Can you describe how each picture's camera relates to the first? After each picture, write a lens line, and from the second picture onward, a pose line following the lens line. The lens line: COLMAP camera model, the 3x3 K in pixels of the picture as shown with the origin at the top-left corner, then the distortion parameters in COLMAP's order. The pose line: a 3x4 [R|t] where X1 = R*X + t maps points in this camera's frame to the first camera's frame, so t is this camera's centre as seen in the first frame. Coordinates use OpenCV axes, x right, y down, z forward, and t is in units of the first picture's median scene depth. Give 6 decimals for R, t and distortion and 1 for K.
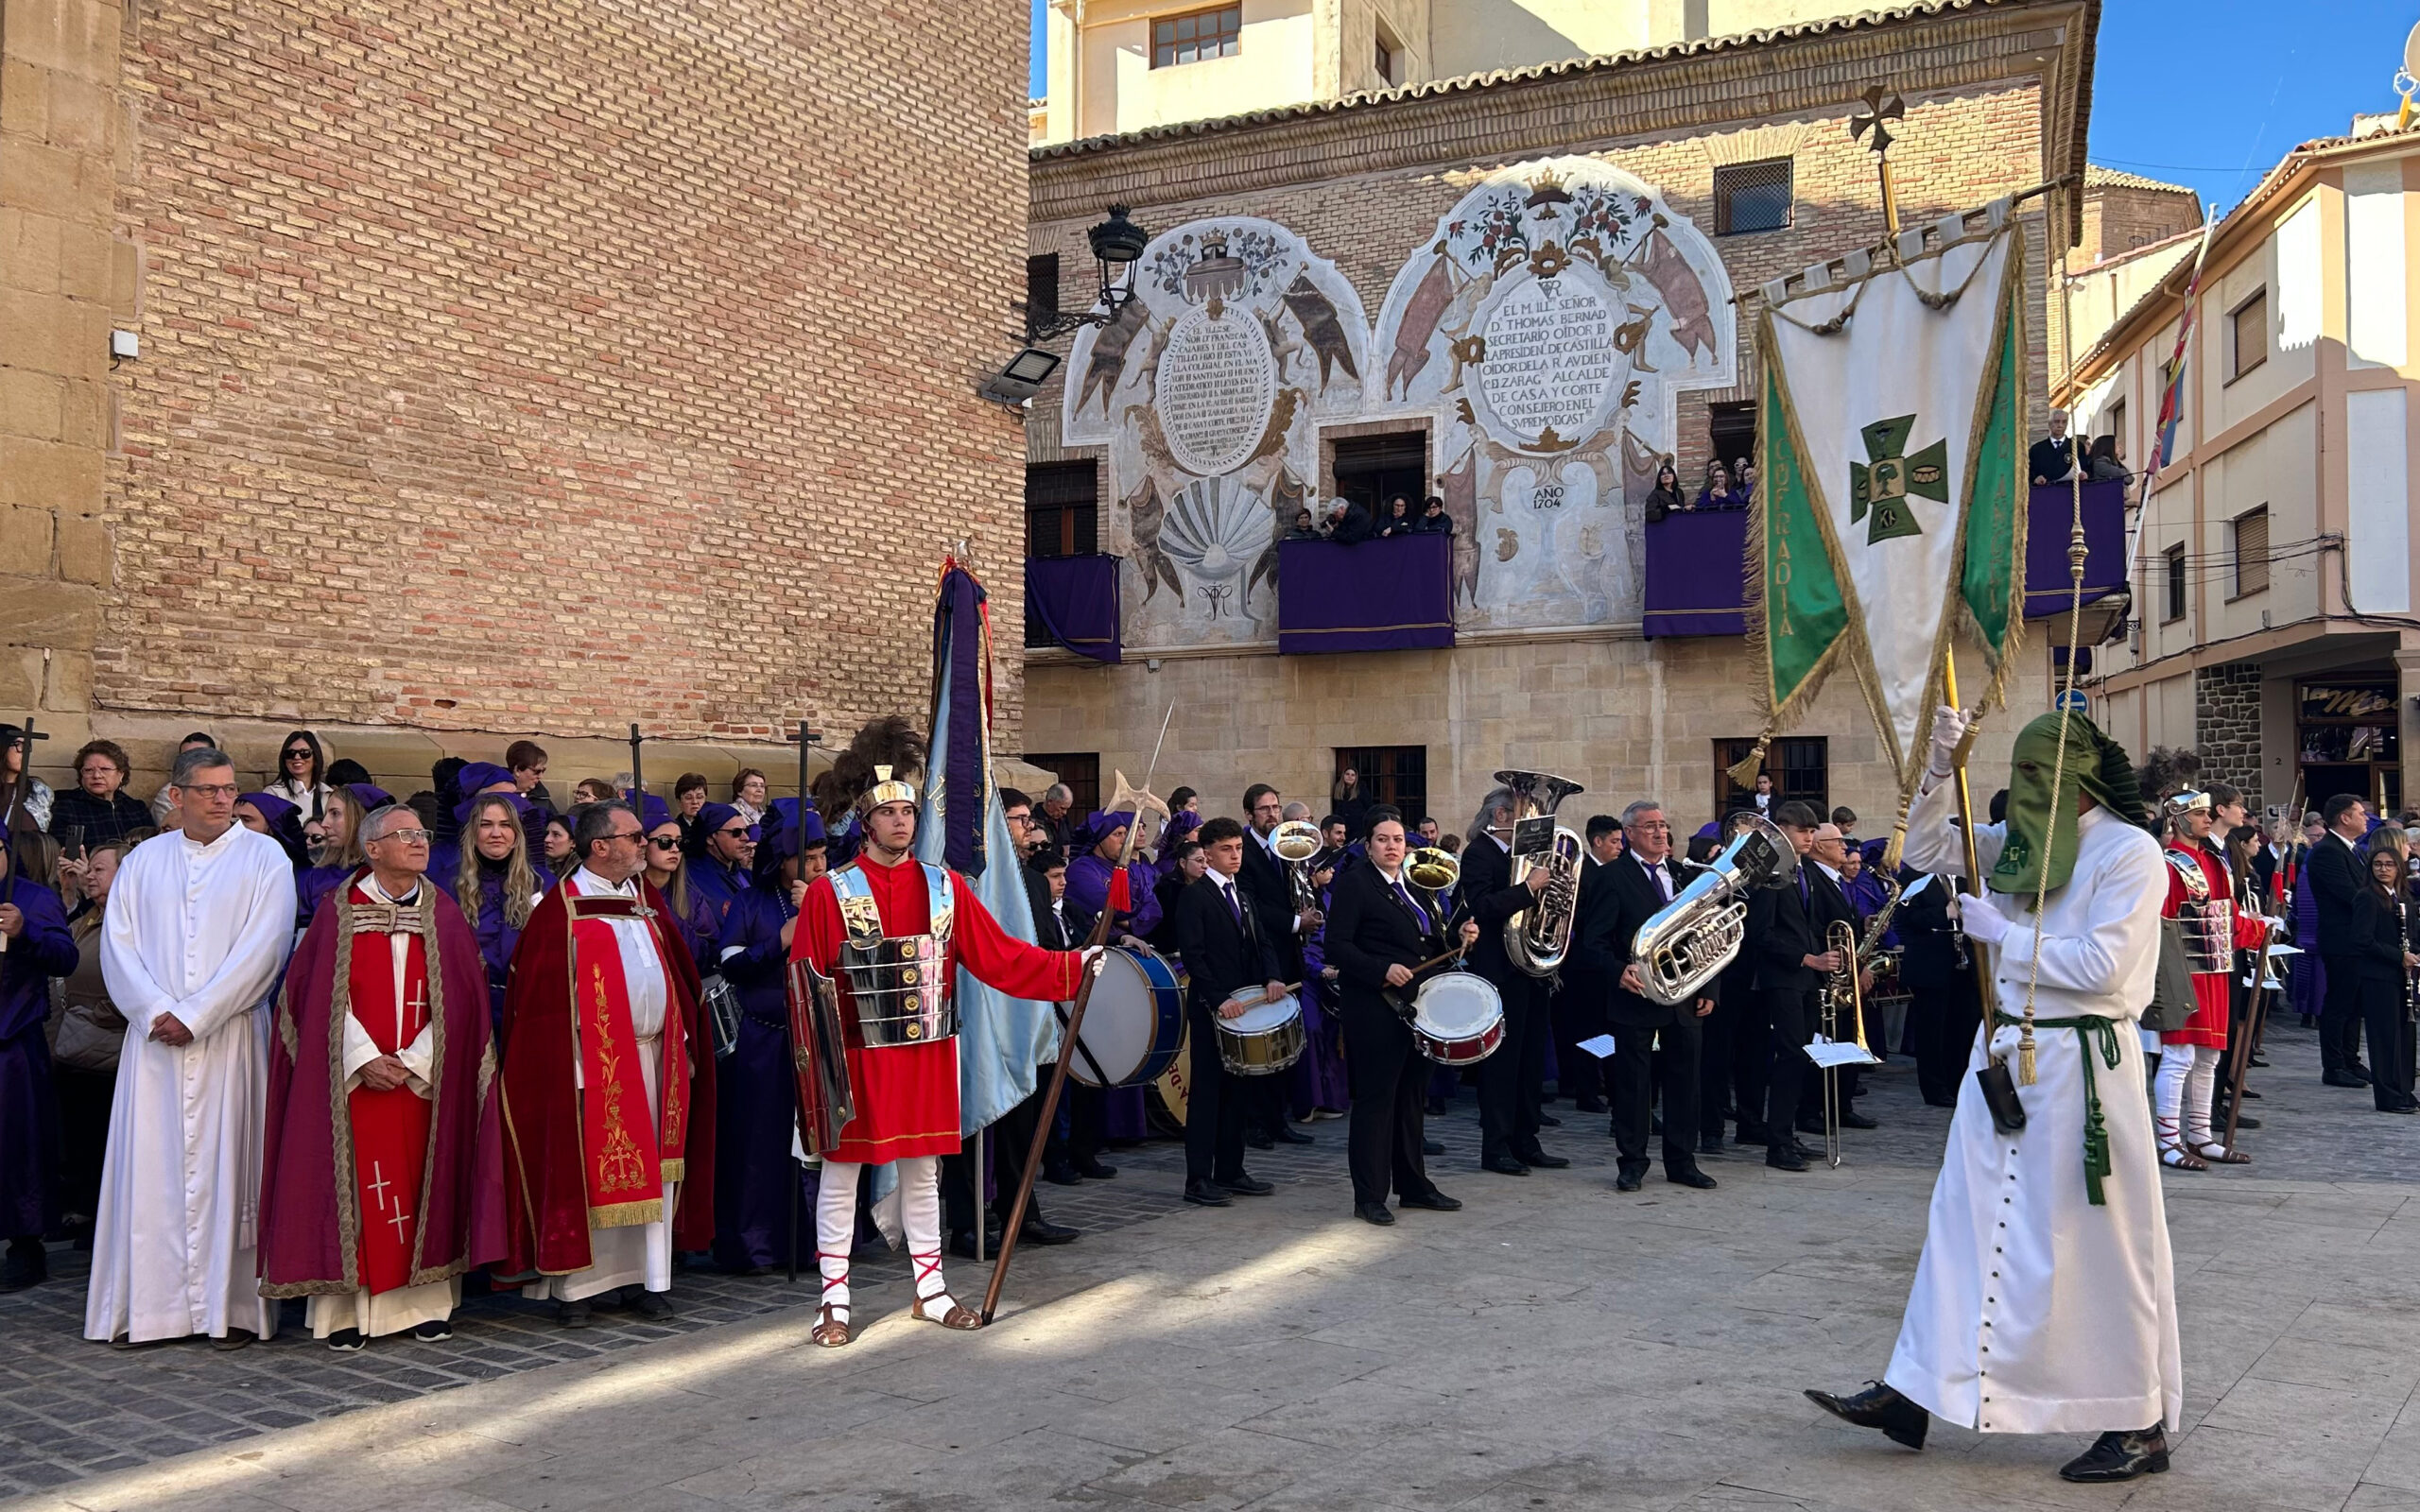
lens RADIAL K [[2018.2, 0, 1198.2], [0, 2018.2, 759.9], [0, 0, 1]] dist [0.118955, -0.223148]
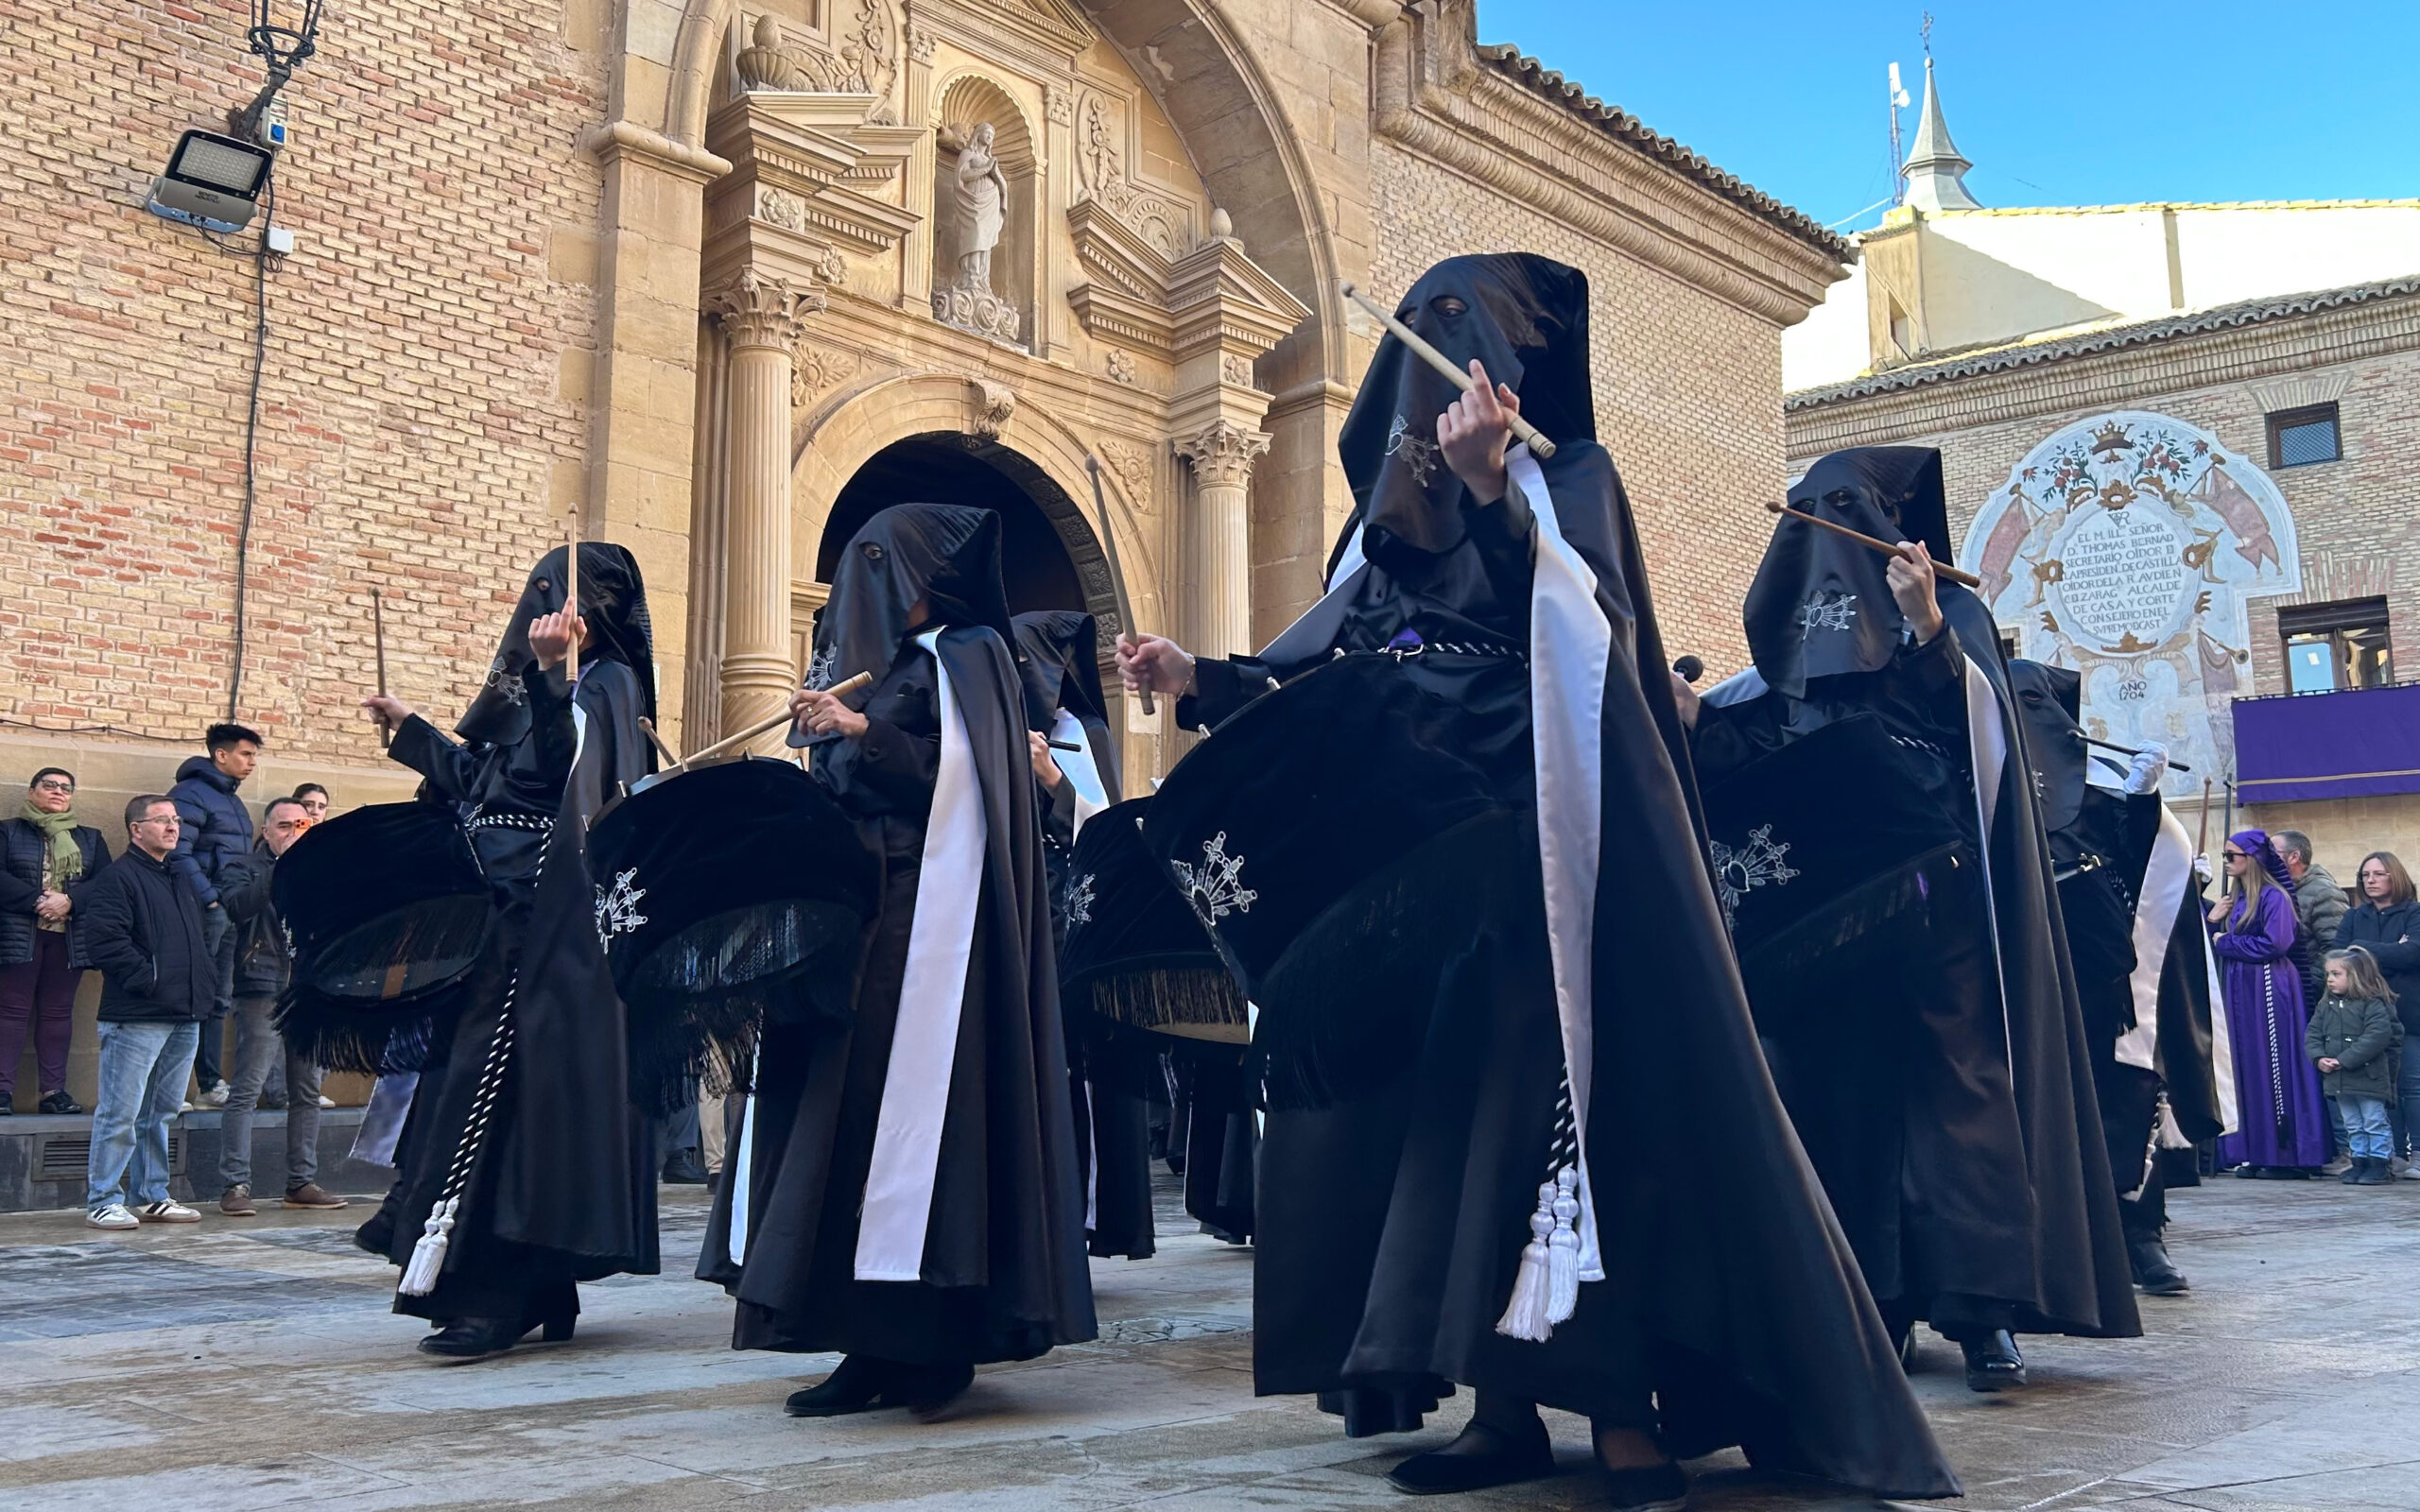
lens RADIAL K [[1985.8, 0, 1194.8], [0, 1985.8, 746.5], [0, 0, 1]] dist [0.005943, 0.012611]
pose [[0.985015, -0.036929, -0.168469, -0.170592], [0.017427, 0.993120, -0.115798, 0.027417], [0.171587, 0.111127, 0.978881, -0.223343]]
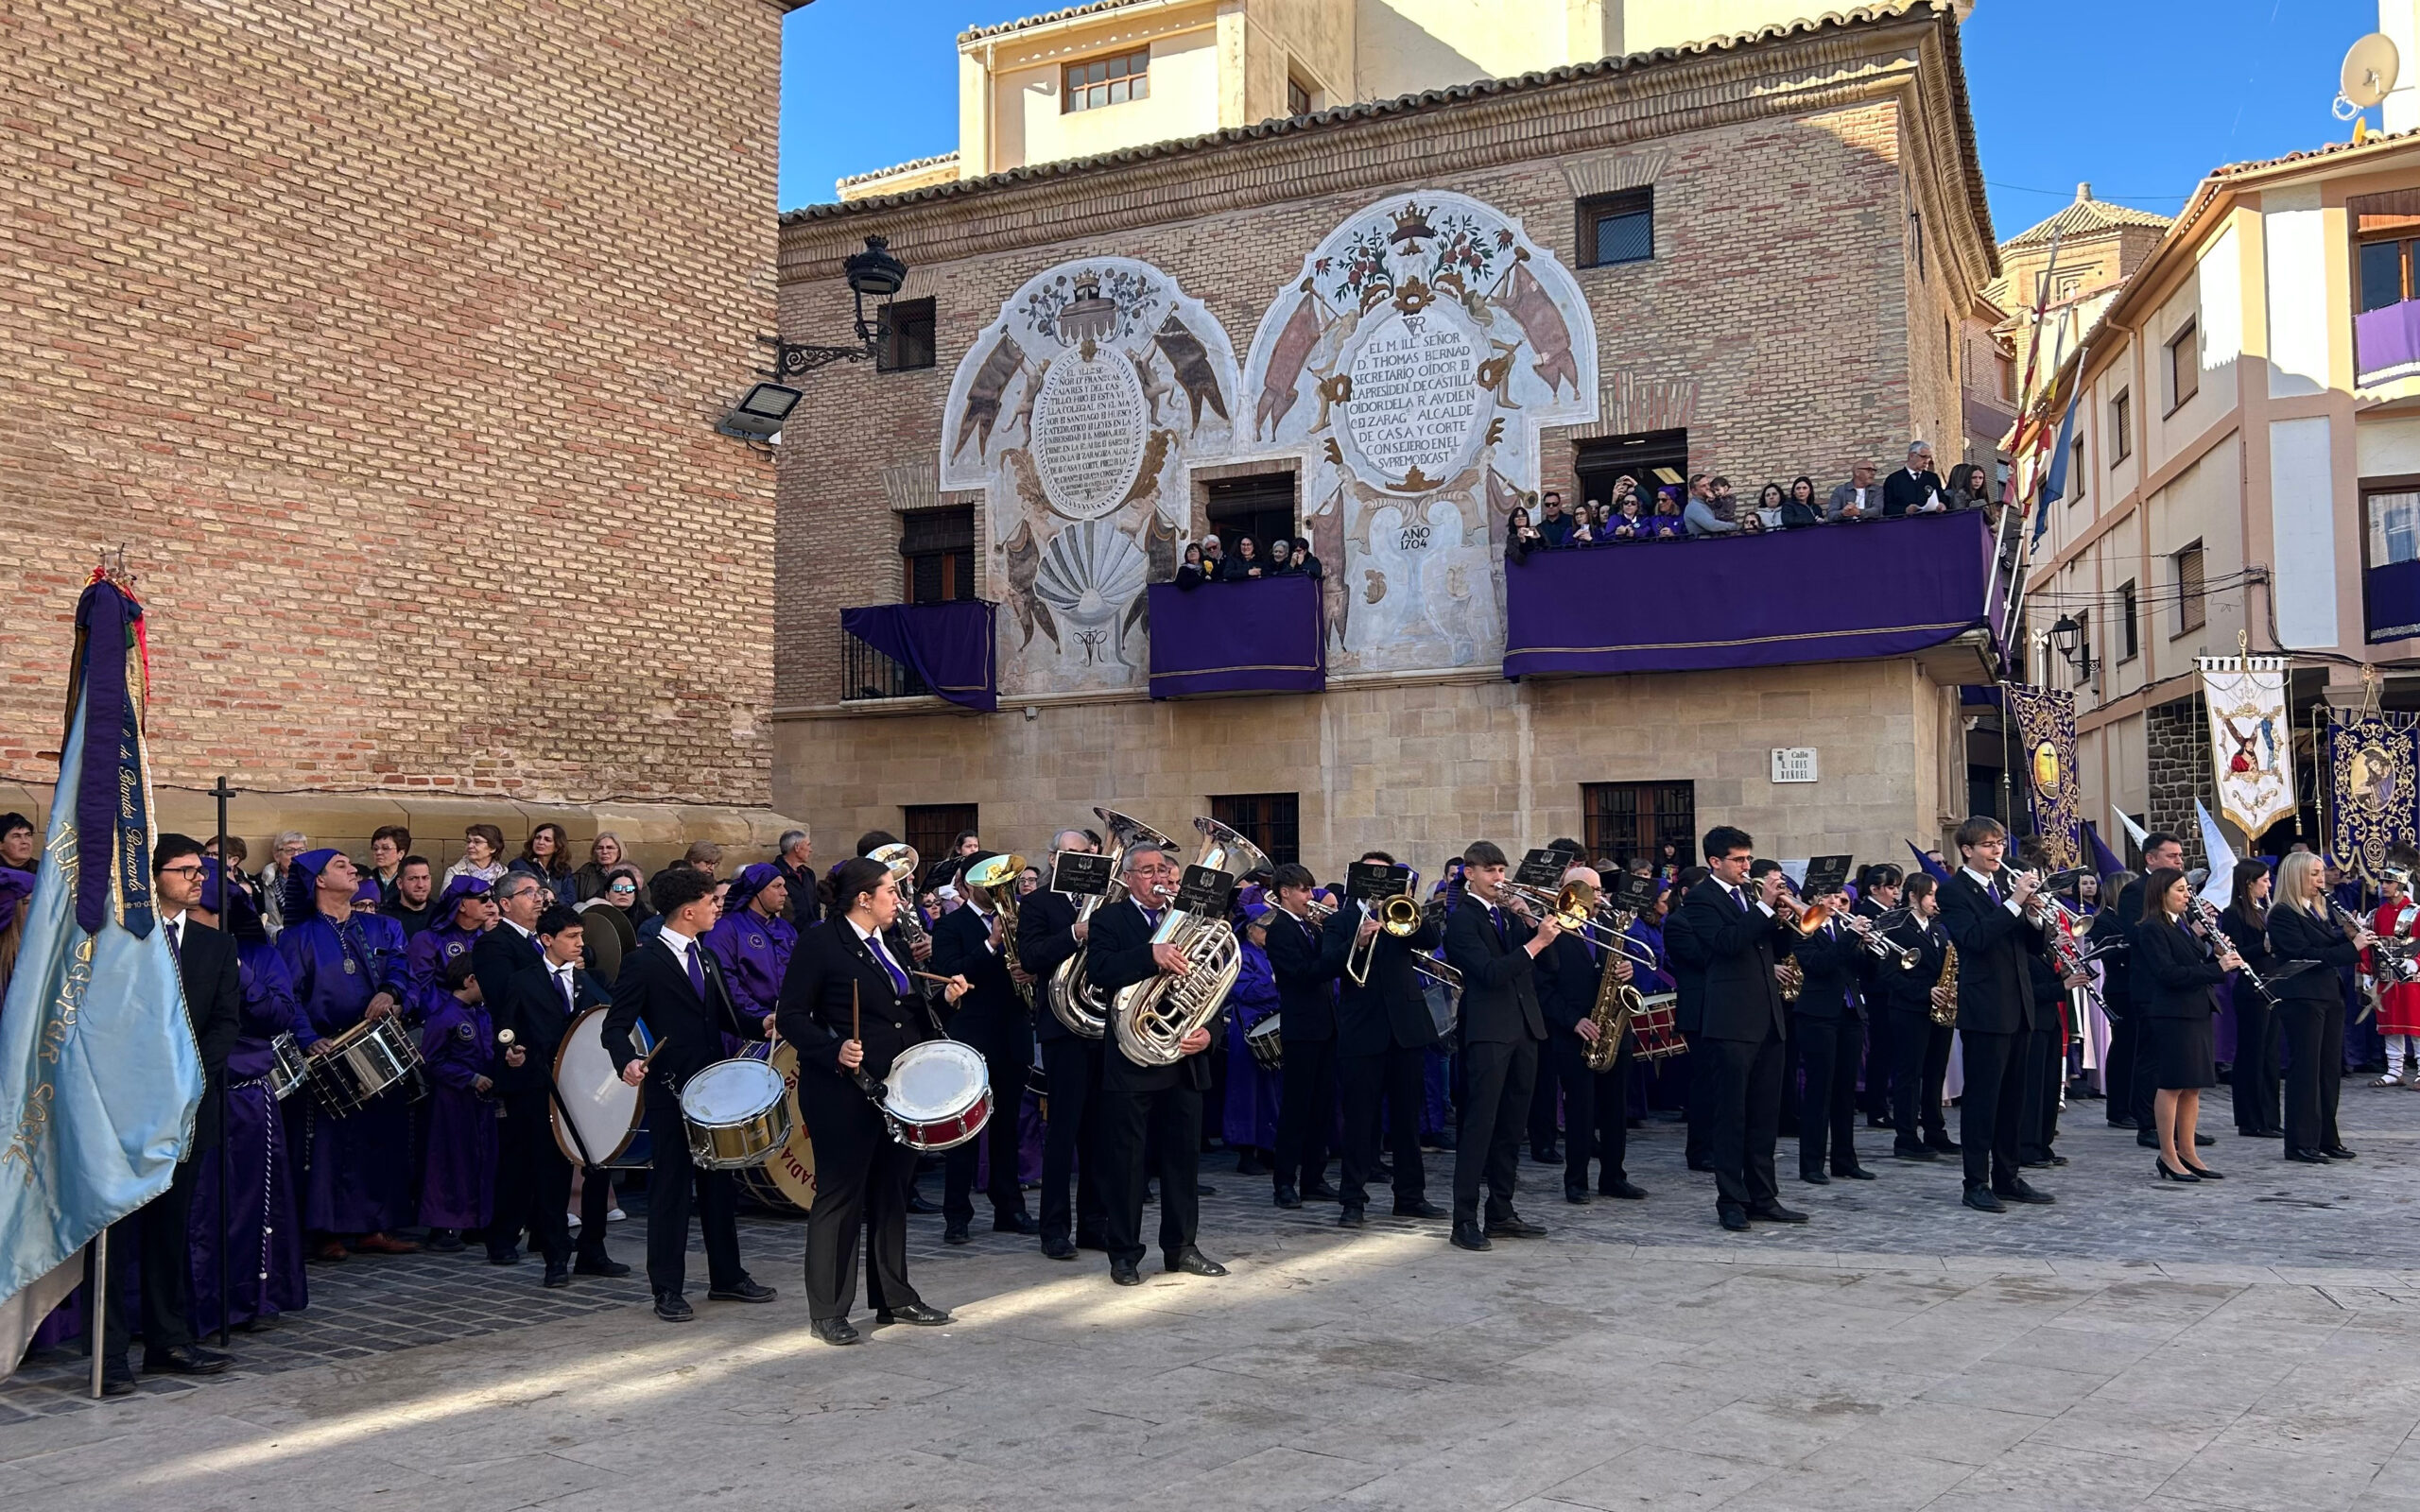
lens RADIAL K [[2012.2, 0, 1210.0], [0, 2012.2, 756.0], [0, 0, 1]] dist [0.145406, -0.318713]
pose [[0.999661, -0.008783, -0.024512, 0.096740], [0.008109, 0.999590, -0.027463, 0.001601], [0.024743, 0.027255, 0.999322, 0.029211]]
